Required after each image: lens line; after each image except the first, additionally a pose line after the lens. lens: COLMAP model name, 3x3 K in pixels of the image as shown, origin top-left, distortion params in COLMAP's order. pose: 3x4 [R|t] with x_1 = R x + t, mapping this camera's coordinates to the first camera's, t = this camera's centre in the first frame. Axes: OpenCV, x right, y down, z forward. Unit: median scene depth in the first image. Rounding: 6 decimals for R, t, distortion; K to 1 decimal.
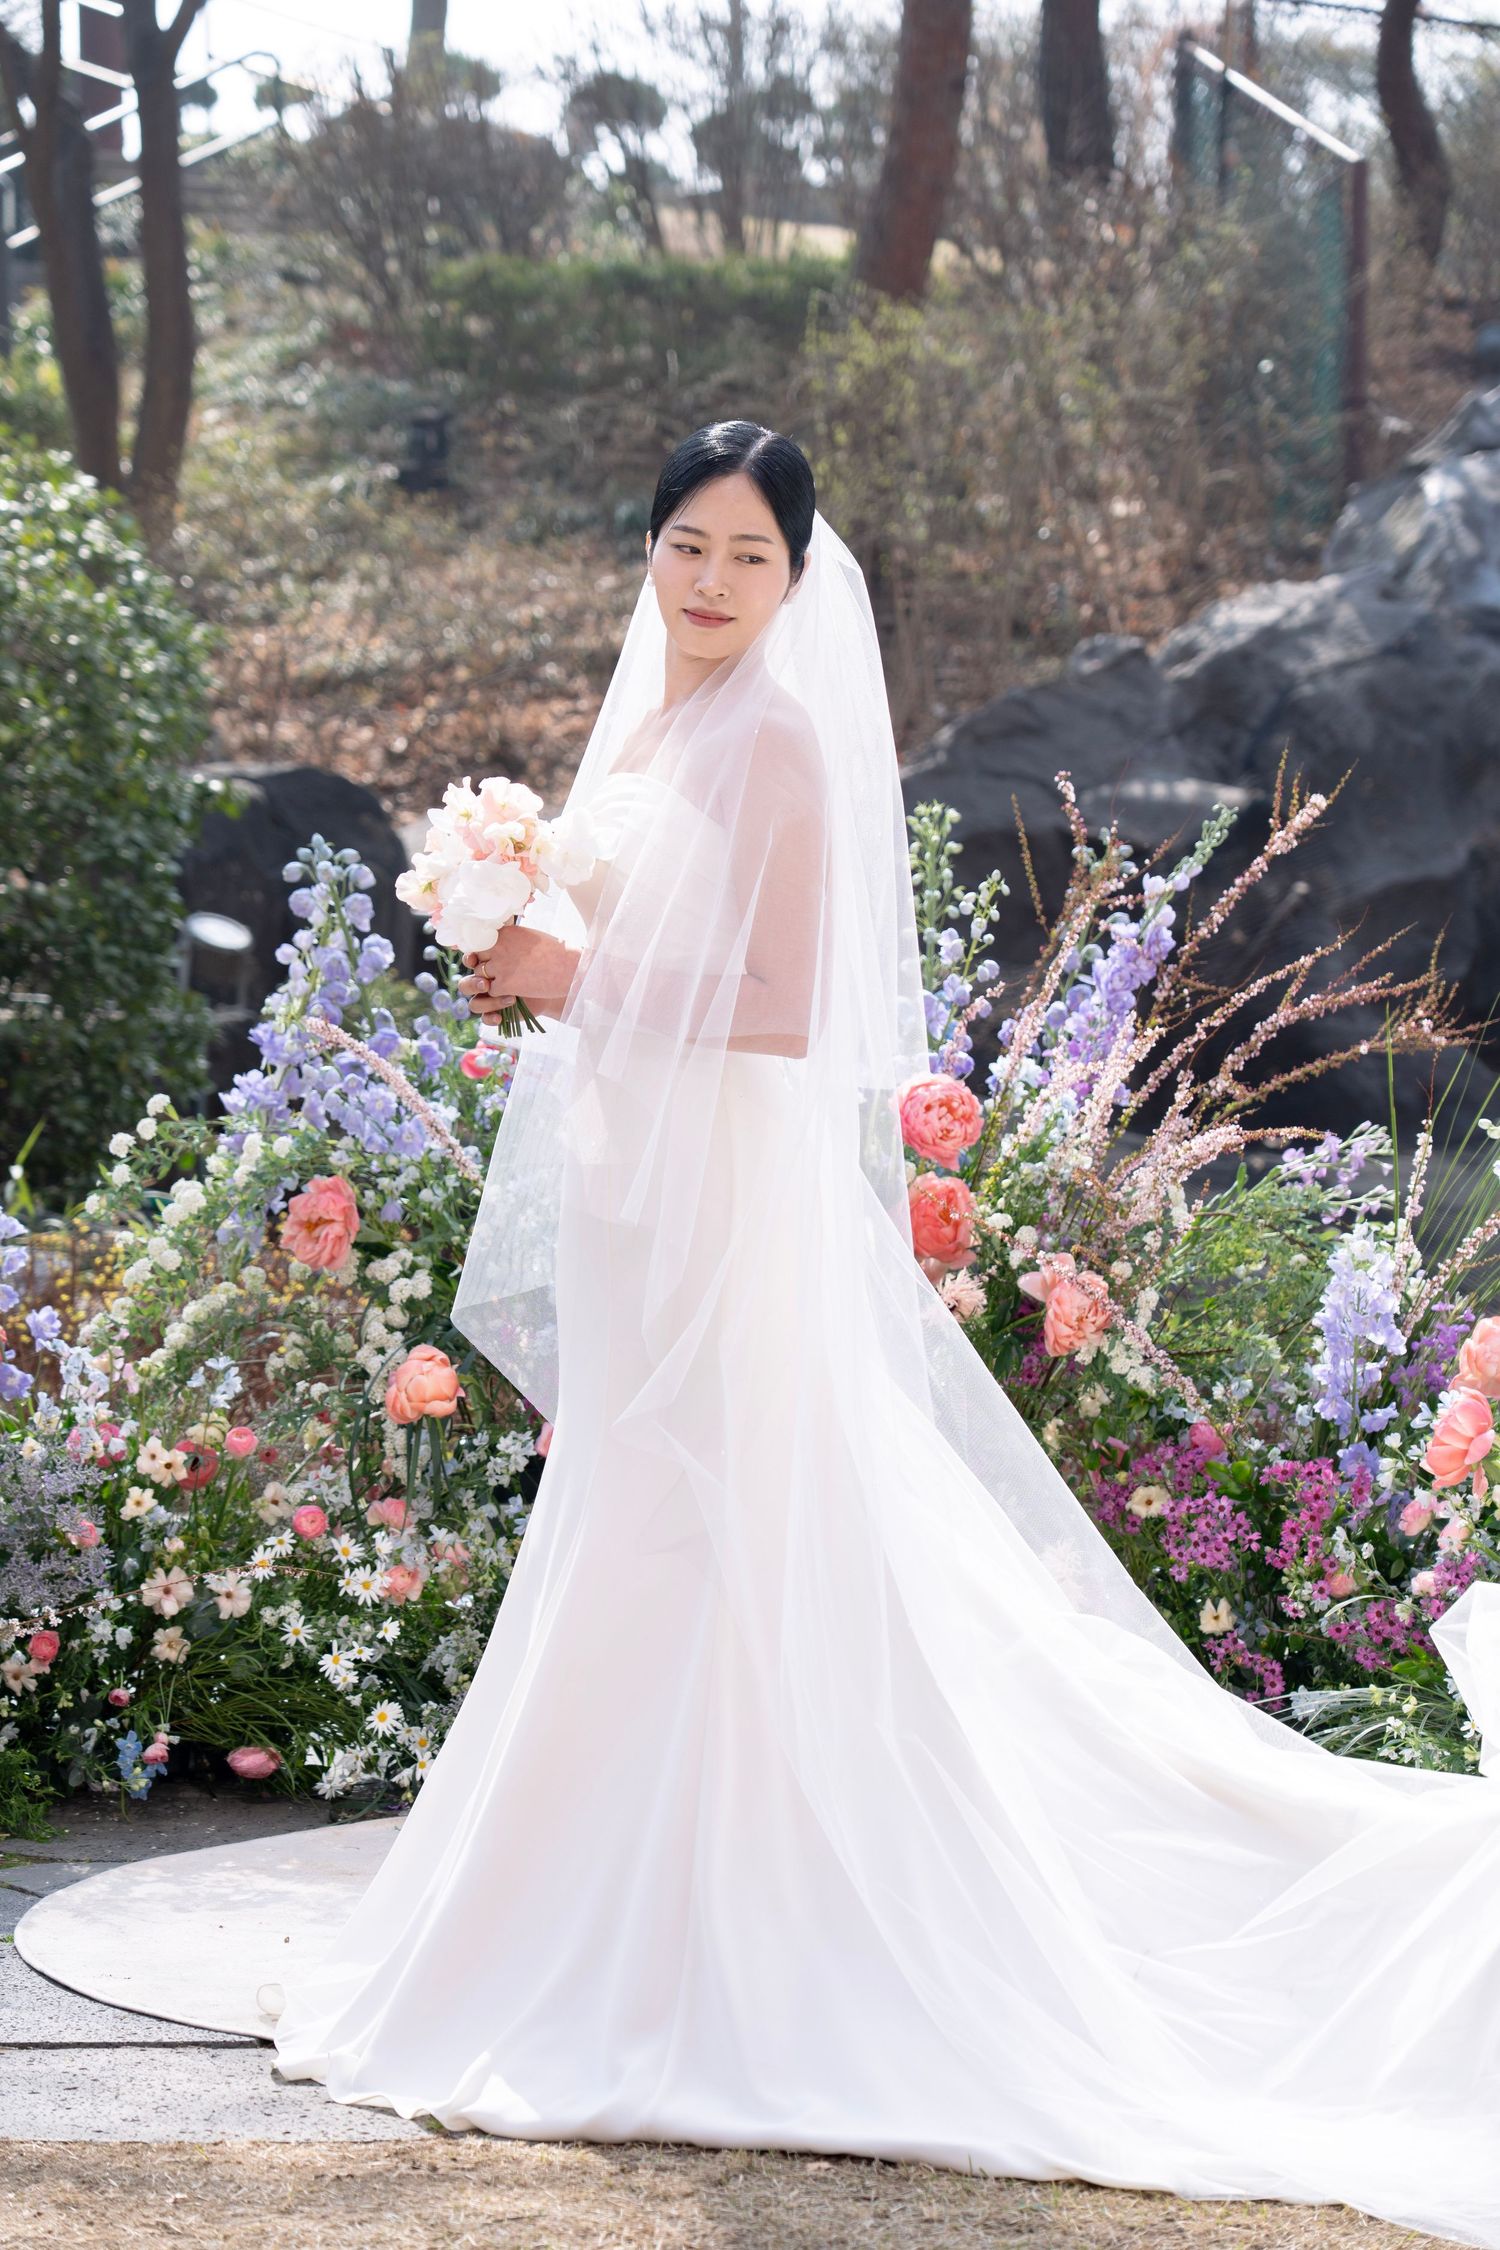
lens RADIAL K [[5026.9, 0, 748.2], [0, 5026.9, 1244.2], [0, 0, 1]] dist [0.155931, -0.752294]
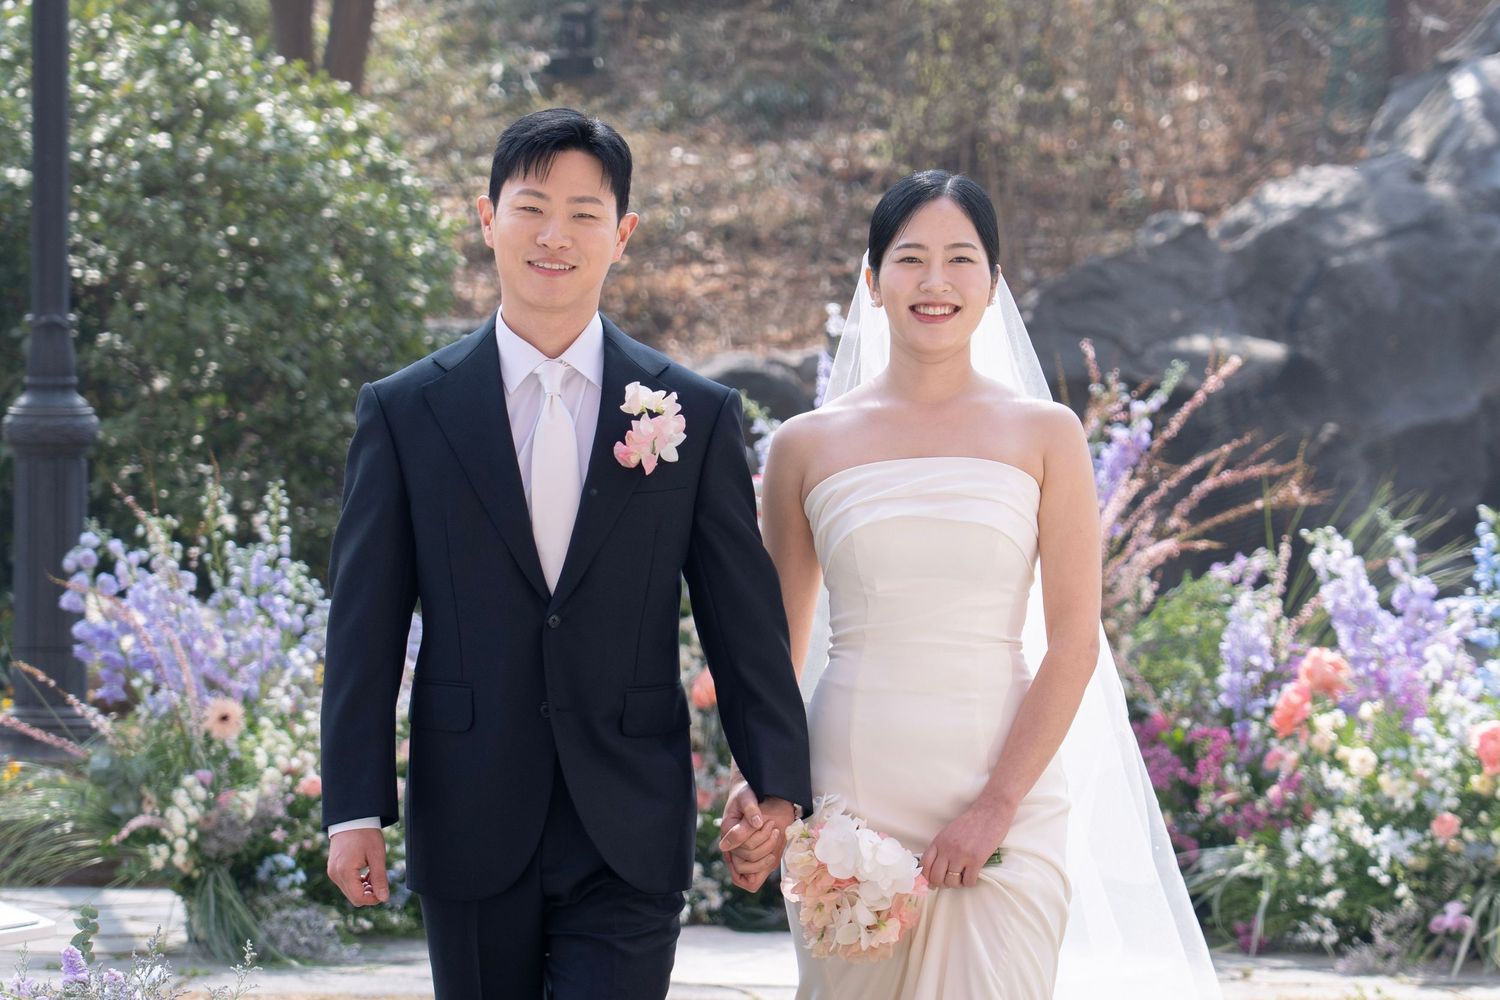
lens RADIAL K [[6737.2, 0, 750.0], [0, 6737.2, 500.0], [0, 0, 1]] dist [0.103046, 3.778537]
pose [[0.999954, 0.005041, -0.008208, -0.012610], [-0.005562, 0.997886, -0.064746, 0.044545], [0.007864, 0.064788, 0.997868, -0.522136]]
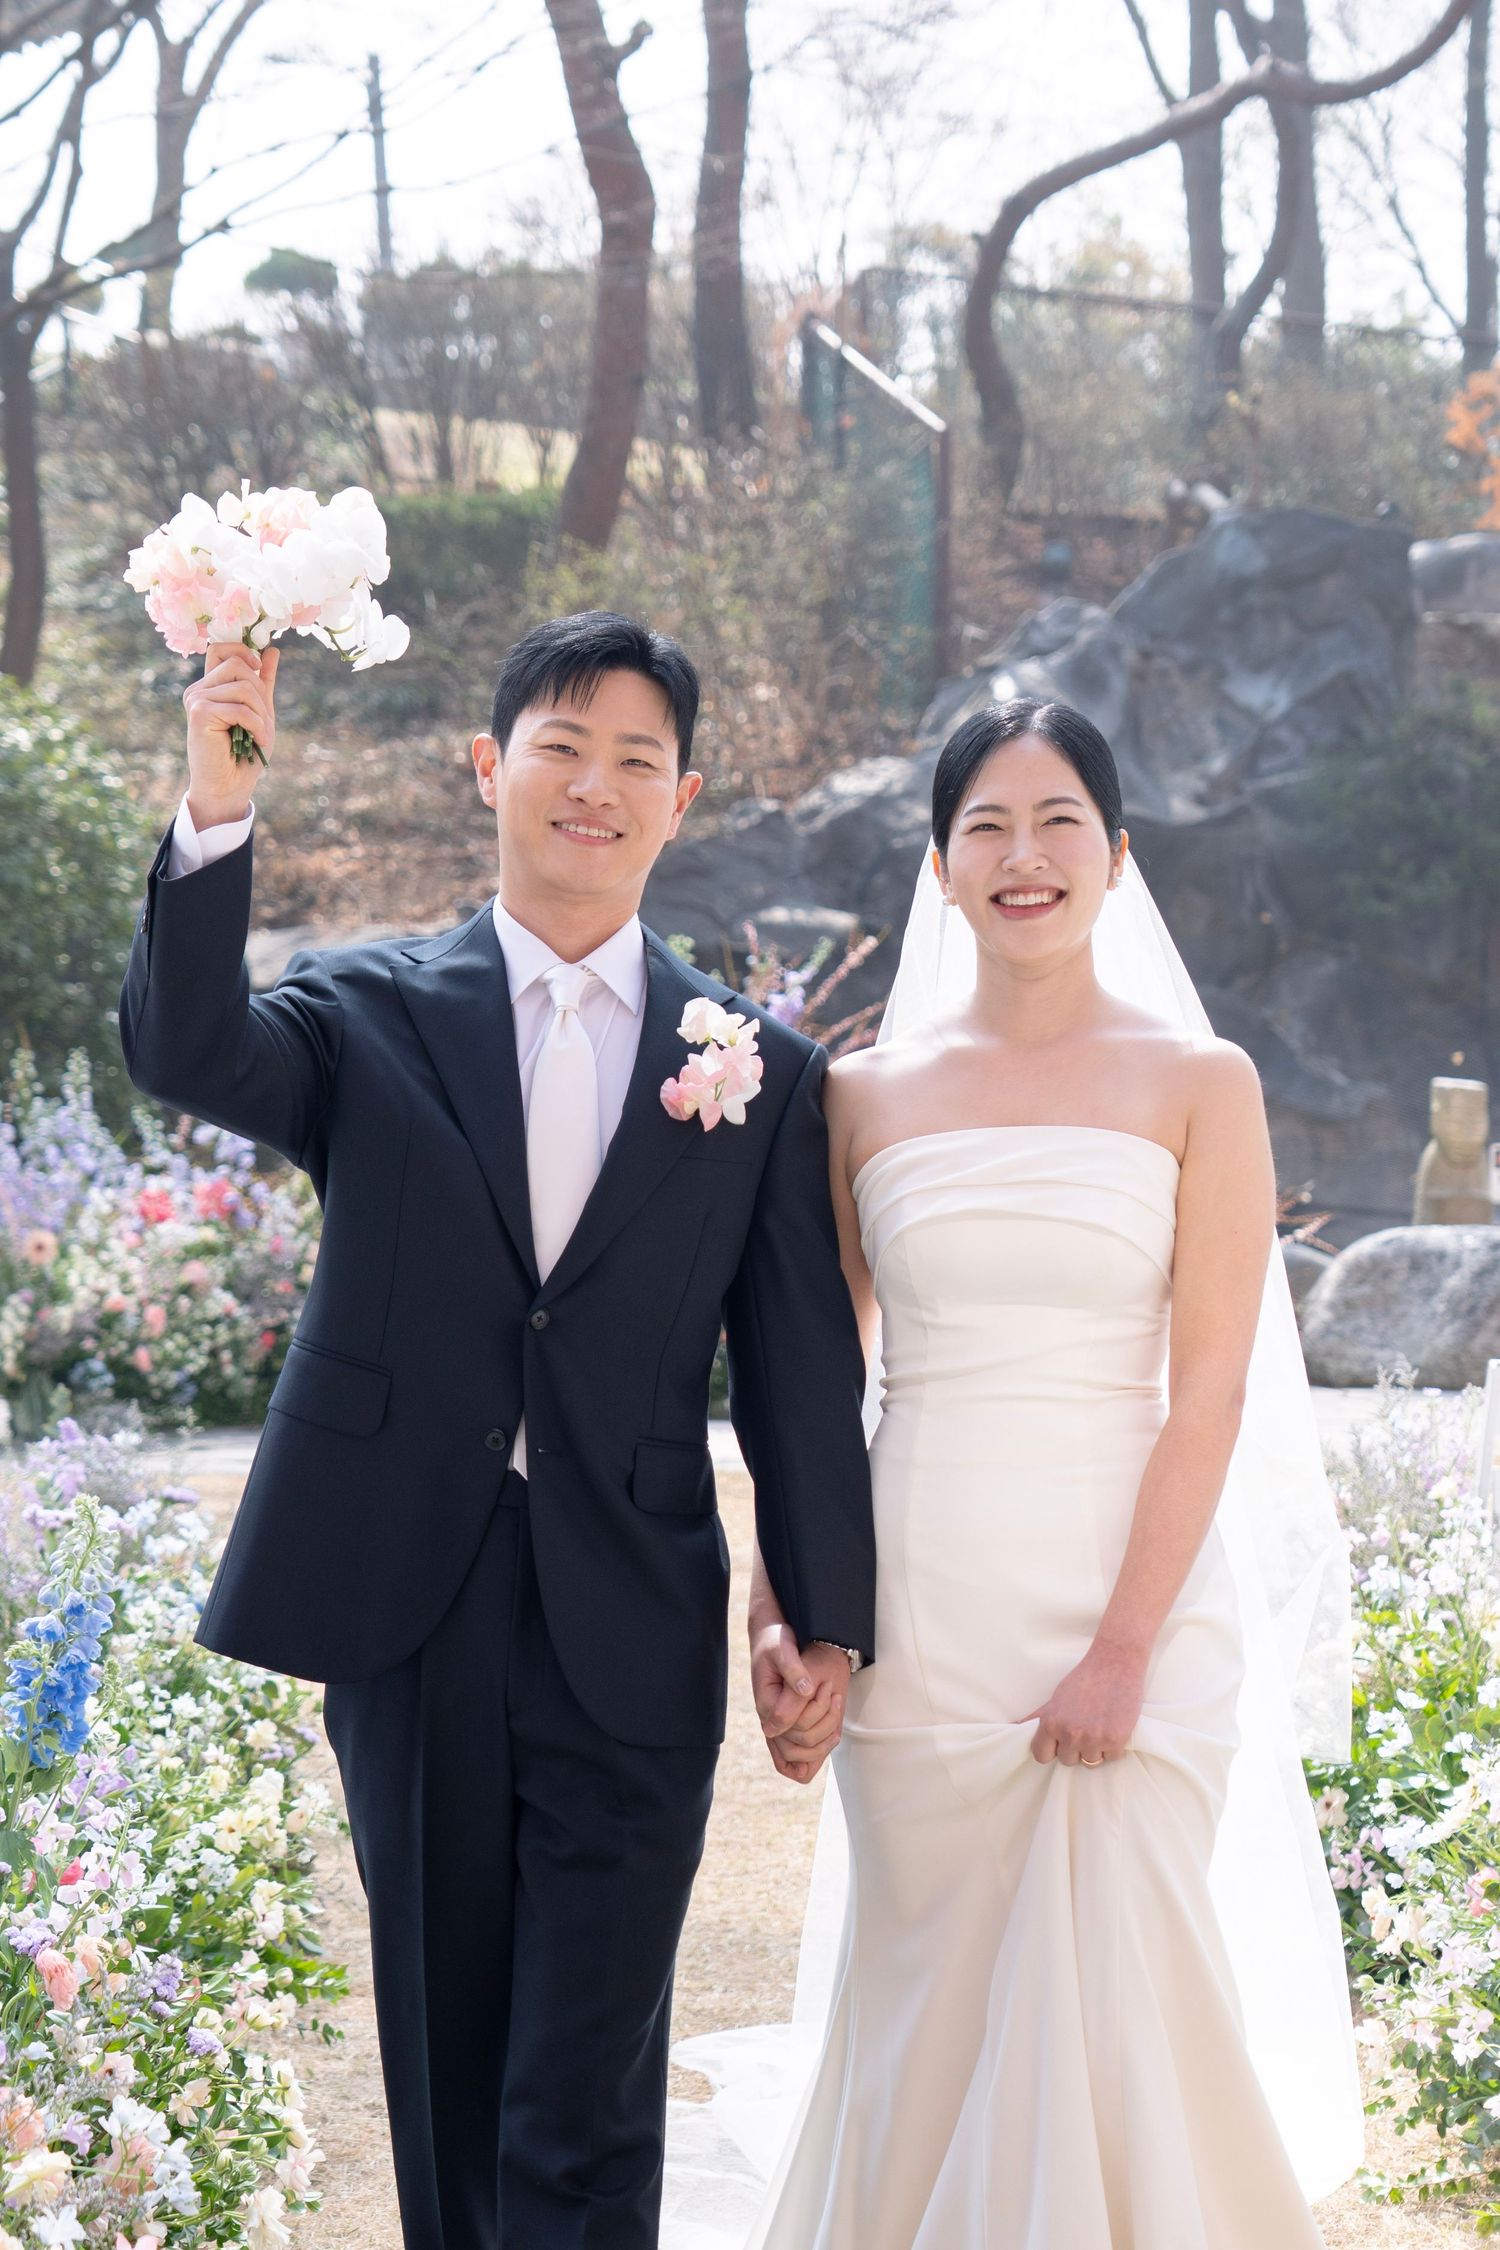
lens RADIAL K [[6387.2, 0, 750.0], [0, 6387.2, 1125.0], [0, 0, 1]] dist [0.100315, 0.044625]
pose [[0.997393, -0.006019, 0.071913, -0.049058], [0.009803, 0.998579, -0.052377, 0.050464], [-0.071495, 0.052946, 0.996035, -0.640093]]
